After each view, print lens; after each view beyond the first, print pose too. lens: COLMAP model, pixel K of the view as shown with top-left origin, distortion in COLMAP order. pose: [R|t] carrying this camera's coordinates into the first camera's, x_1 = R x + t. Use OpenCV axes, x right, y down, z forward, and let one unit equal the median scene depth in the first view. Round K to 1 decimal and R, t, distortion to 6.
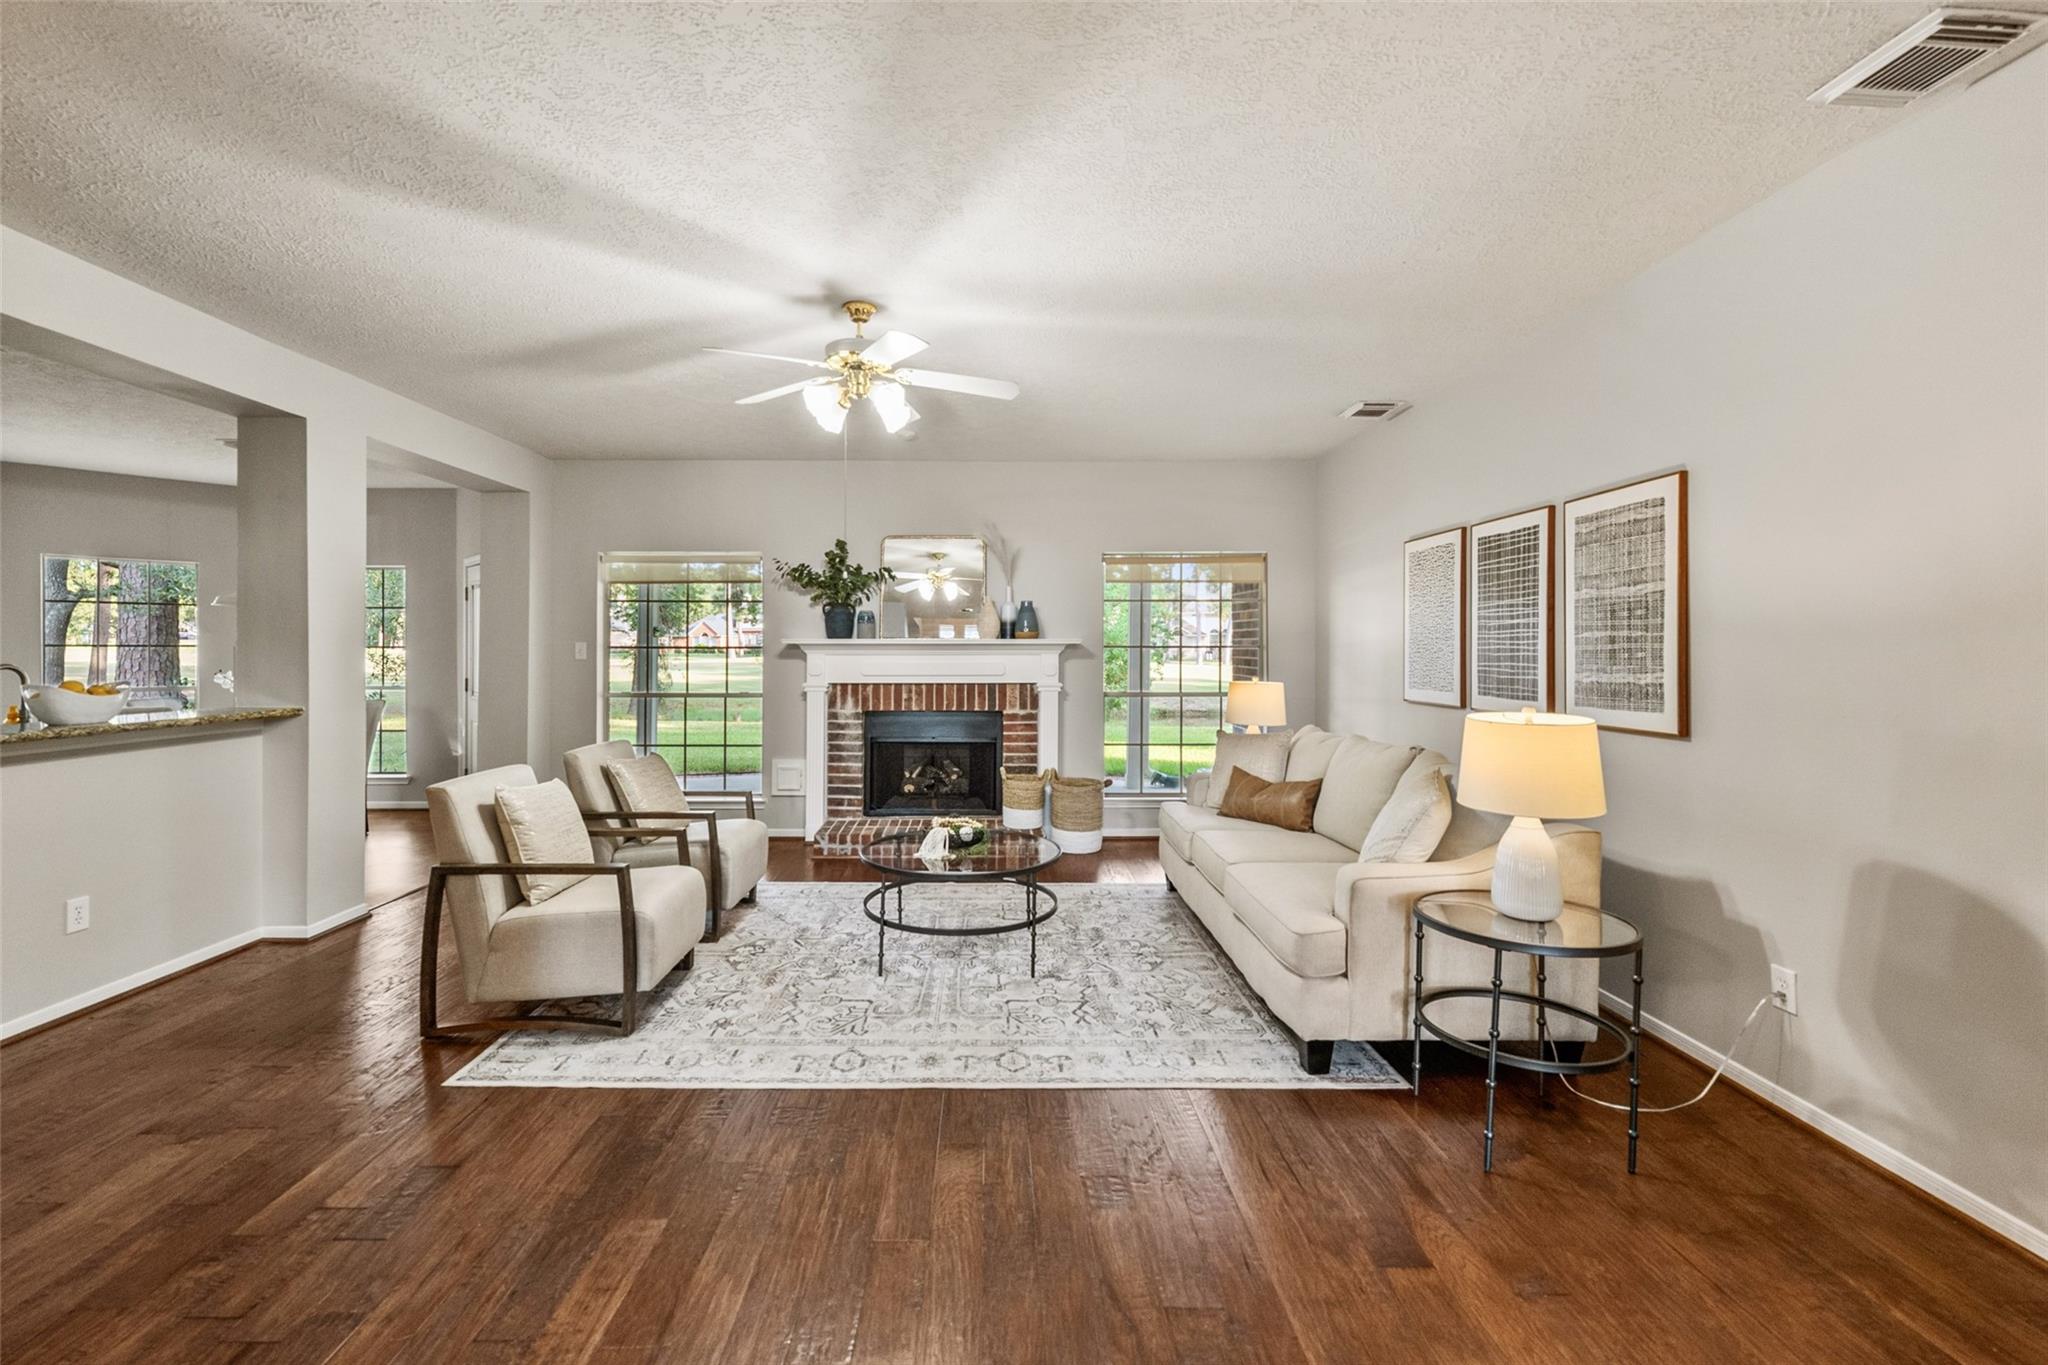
lens RADIAL K [[870.3, 0, 992.1], [0, 870.3, 644.7], [0, 0, 1]] dist [0.002052, -0.000264]
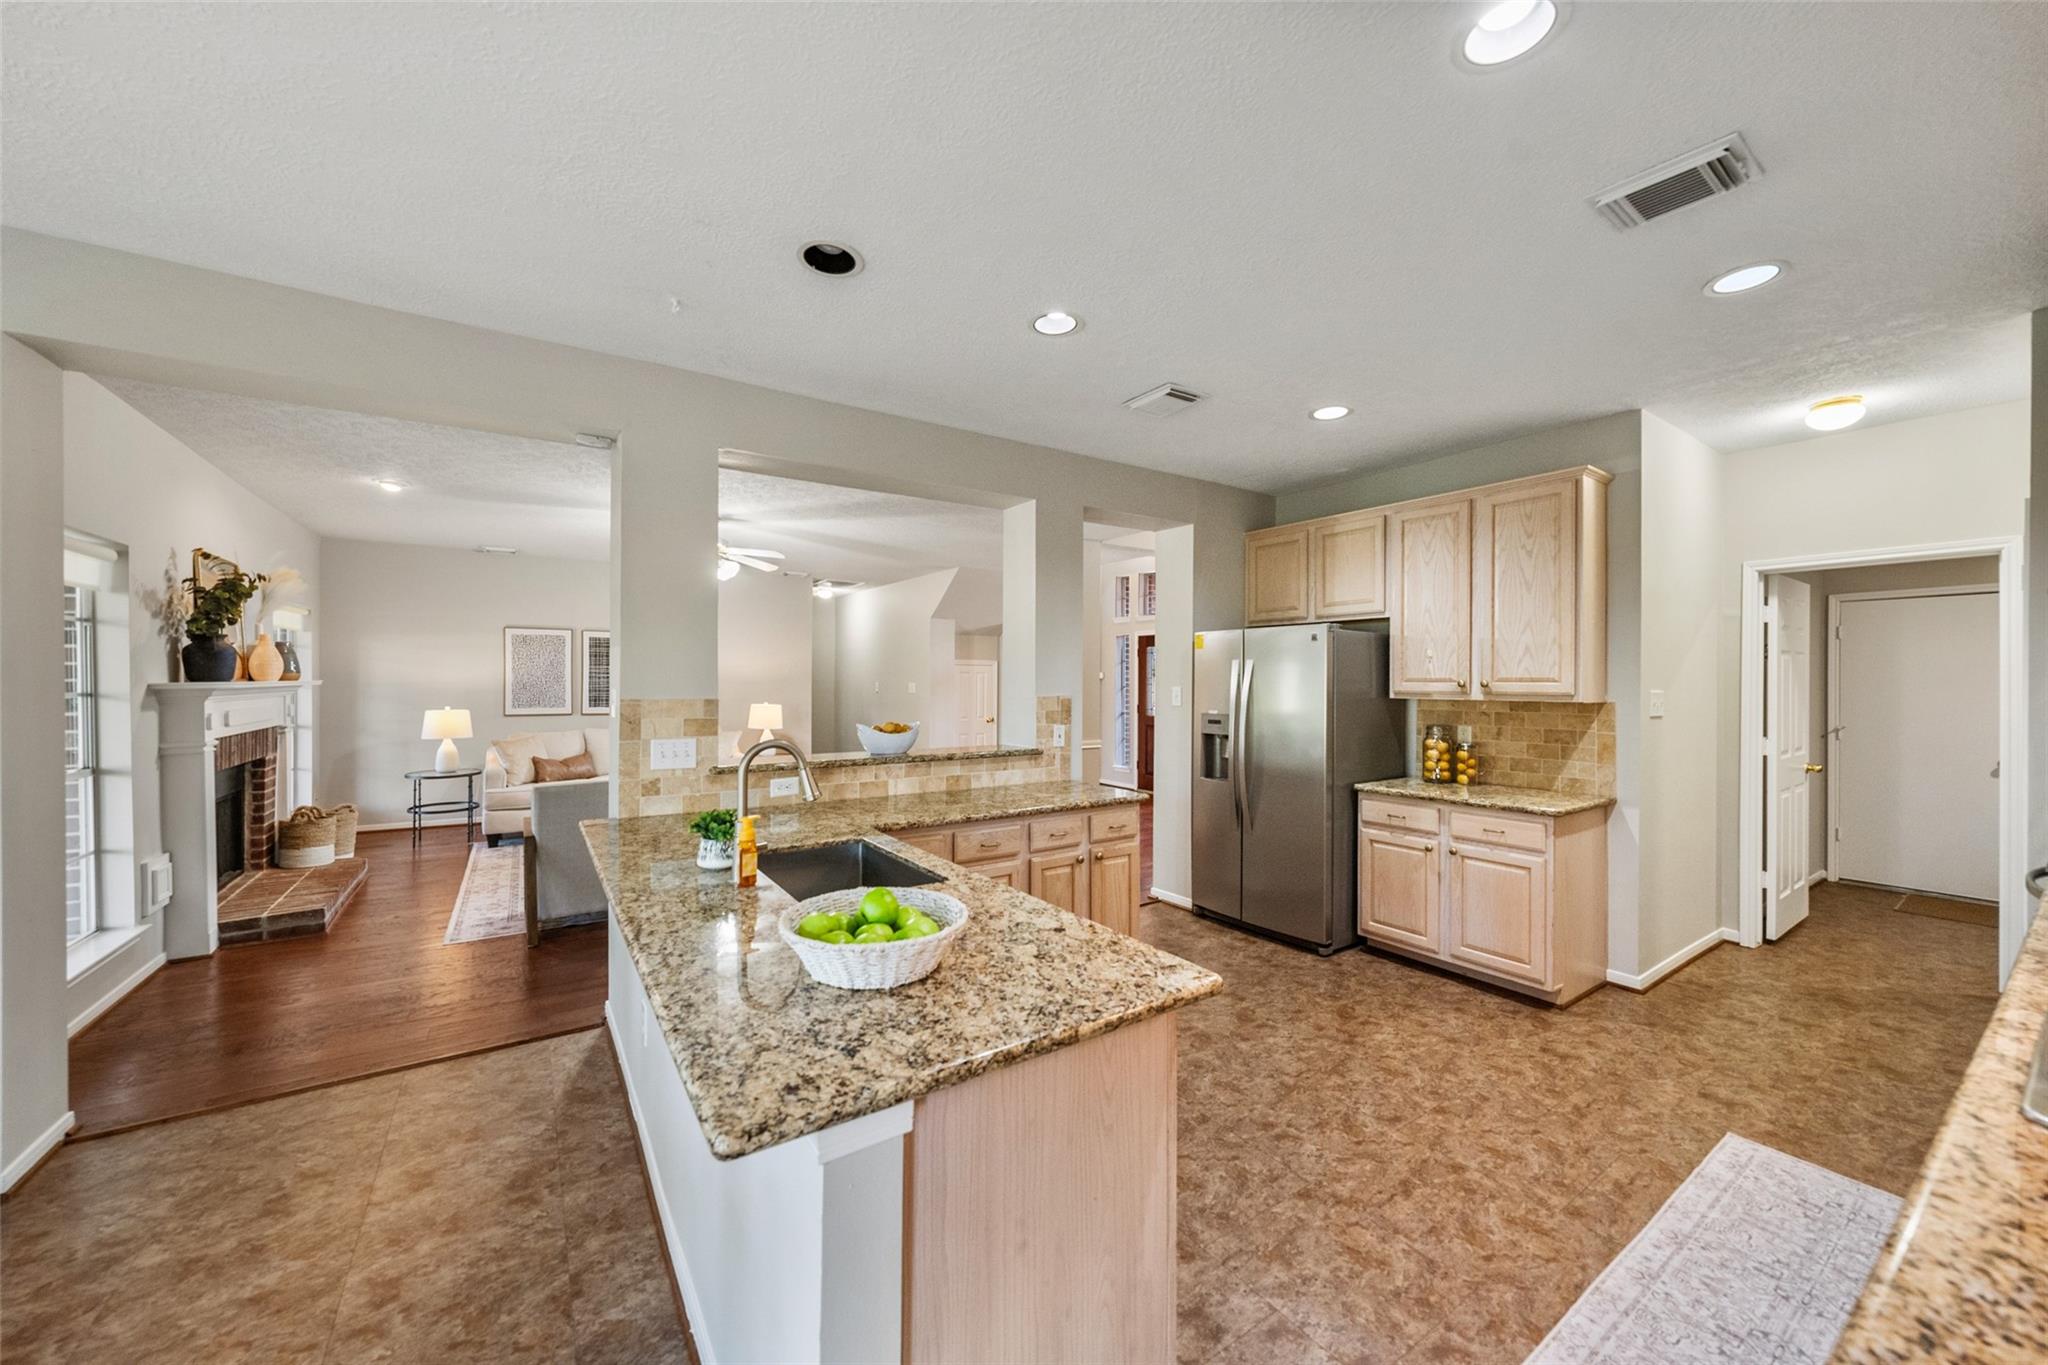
lens RADIAL K [[748.2, 0, 1015.1], [0, 748.2, 680.2], [0, 0, 1]] dist [-0.003207, 0.000427]
pose [[-0.551061, -0.004222, 0.834455, -1.642471], [-0.008693, 0.999962, -0.000681, -0.019742], [-0.834420, -0.007629, -0.551076, 1.138633]]
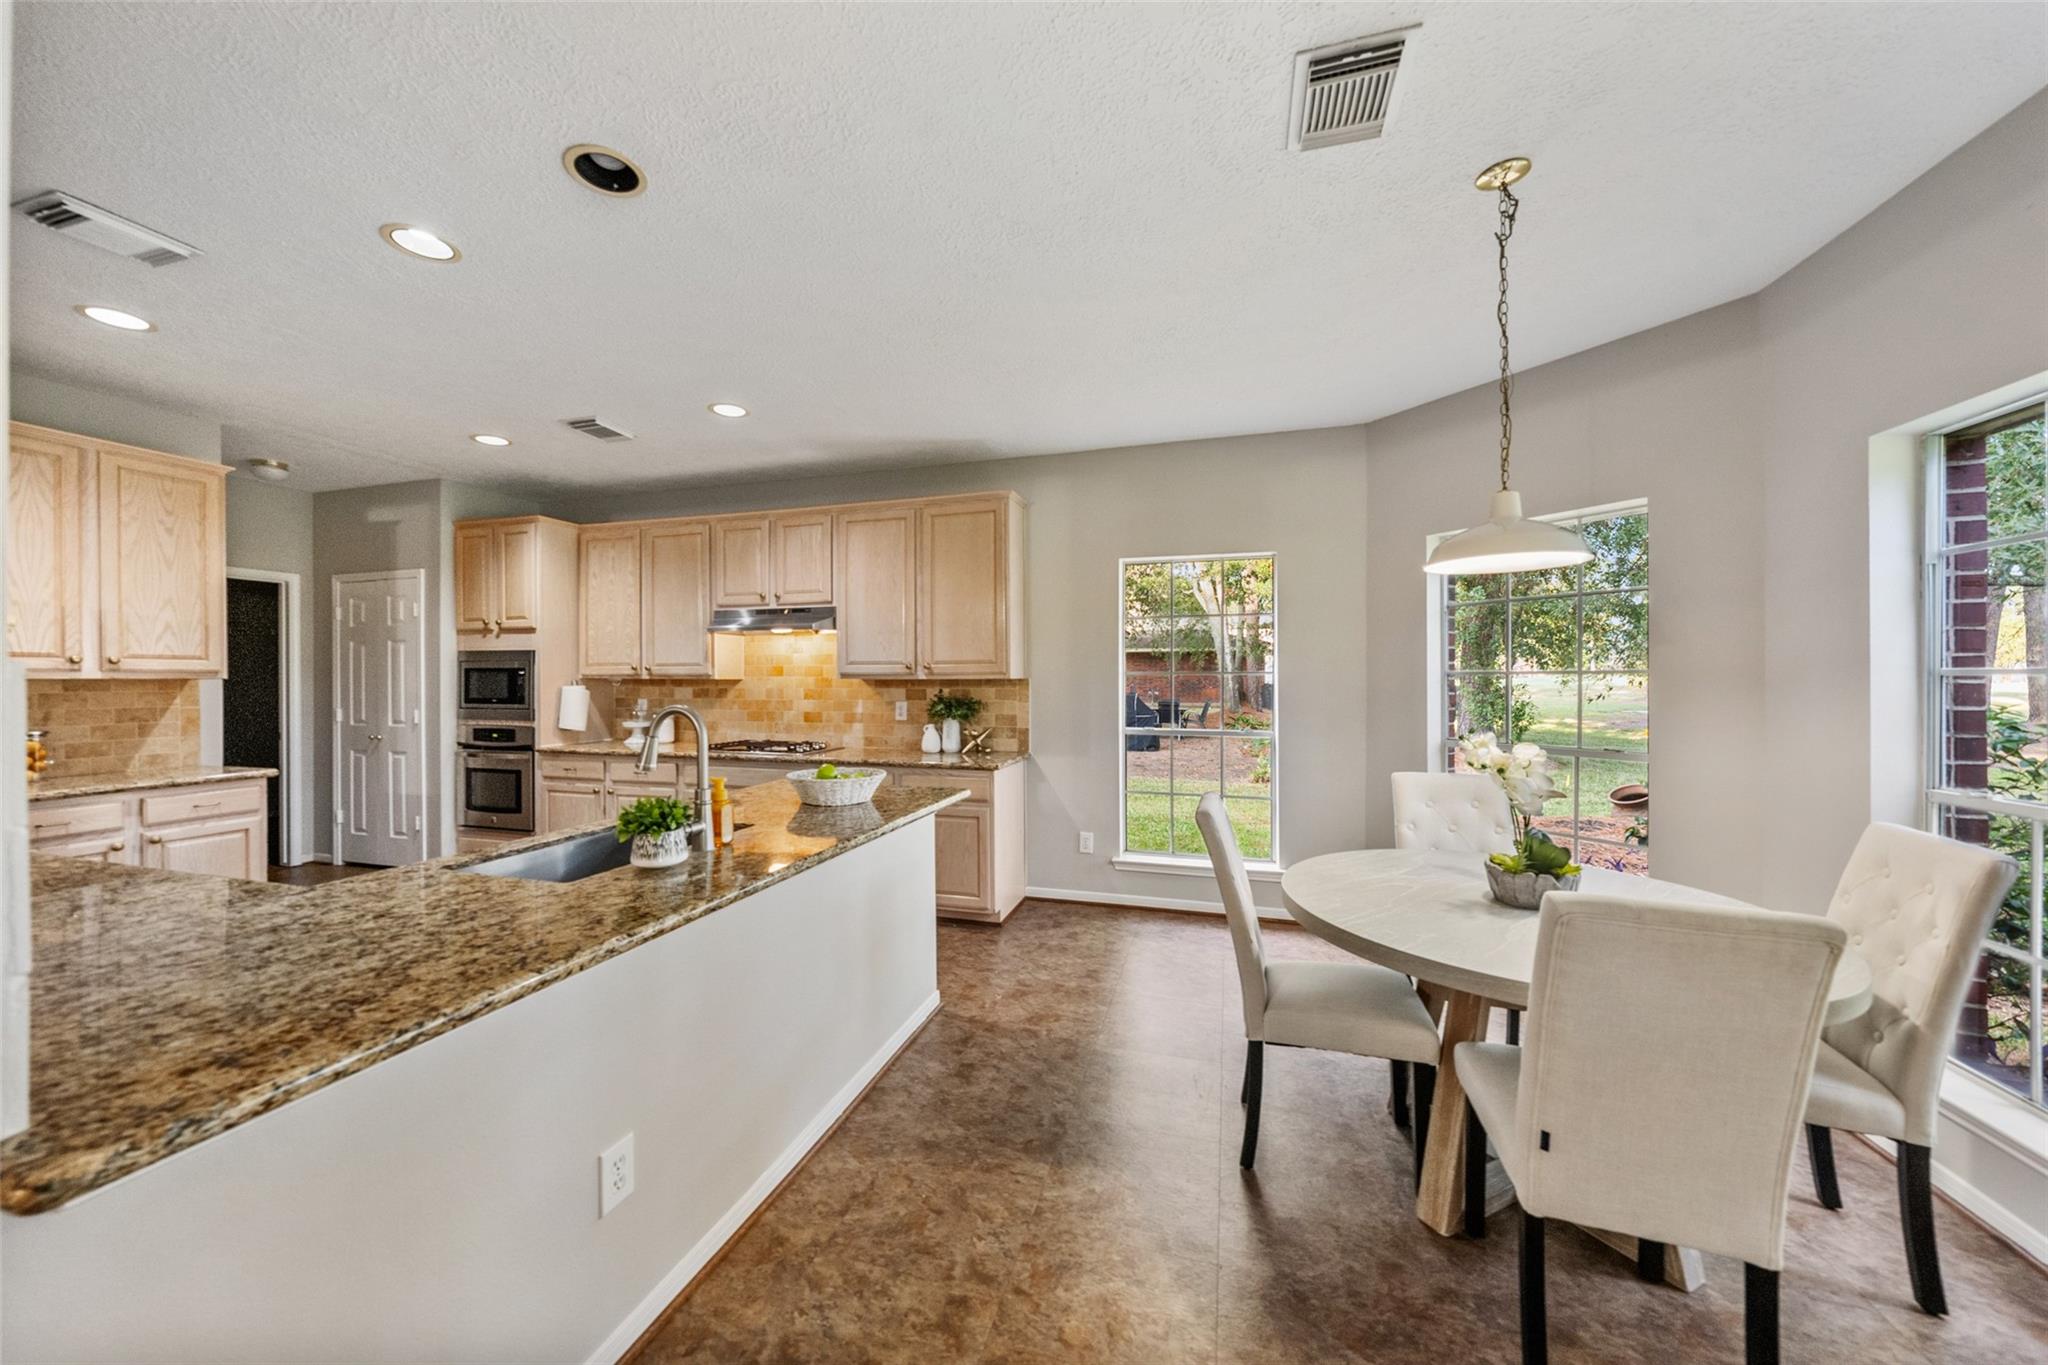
lens RADIAL K [[711.3, 0, 1015.7], [0, 711.3, 677.5], [0, 0, 1]] dist [-0.004161, -0.000010]
pose [[-0.291230, -0.002517, -0.956650, -0.749684], [0.005731, 0.999974, -0.004376, 0.006919], [0.956636, -0.006757, -0.291208, 1.340913]]
